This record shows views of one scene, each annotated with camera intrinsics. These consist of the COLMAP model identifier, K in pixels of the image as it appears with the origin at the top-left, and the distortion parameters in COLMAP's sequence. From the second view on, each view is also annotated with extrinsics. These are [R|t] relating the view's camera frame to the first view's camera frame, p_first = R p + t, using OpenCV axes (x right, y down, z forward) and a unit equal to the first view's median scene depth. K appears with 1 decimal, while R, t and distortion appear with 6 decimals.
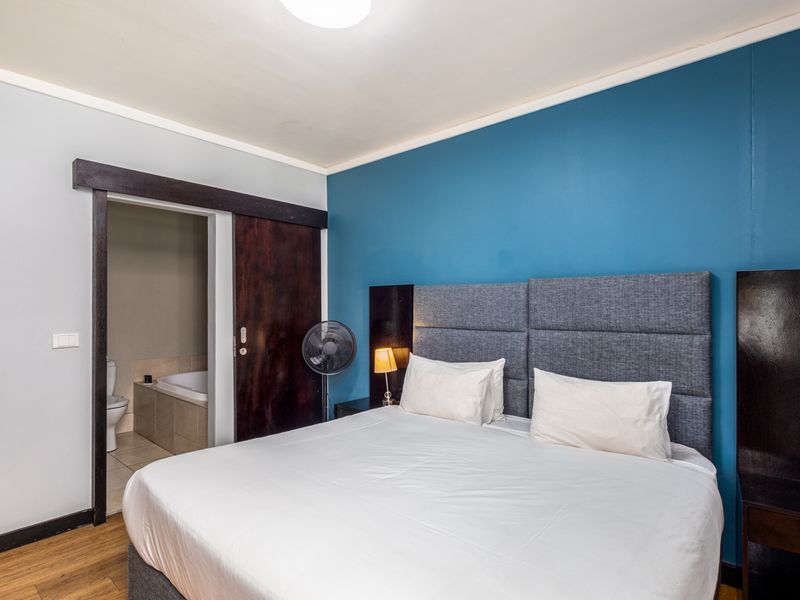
lens RADIAL K [[433.1, 0, 400.0], [0, 433.1, 300.0], [0, 0, 1]] dist [-0.001644, 0.000128]
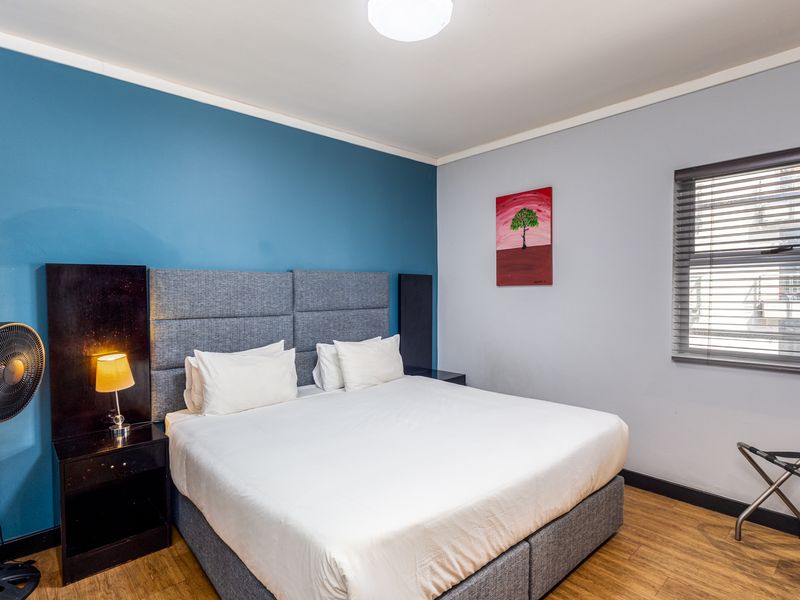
lens RADIAL K [[433.1, 0, 400.0], [0, 433.1, 300.0], [0, 0, 1]] dist [-0.001644, 0.000128]
pose [[0.115715, -0.017644, 0.993126, -0.836987], [-0.002569, 0.999834, 0.018063, 0.011887], [-0.993279, -0.004641, 0.115651, 0.576929]]
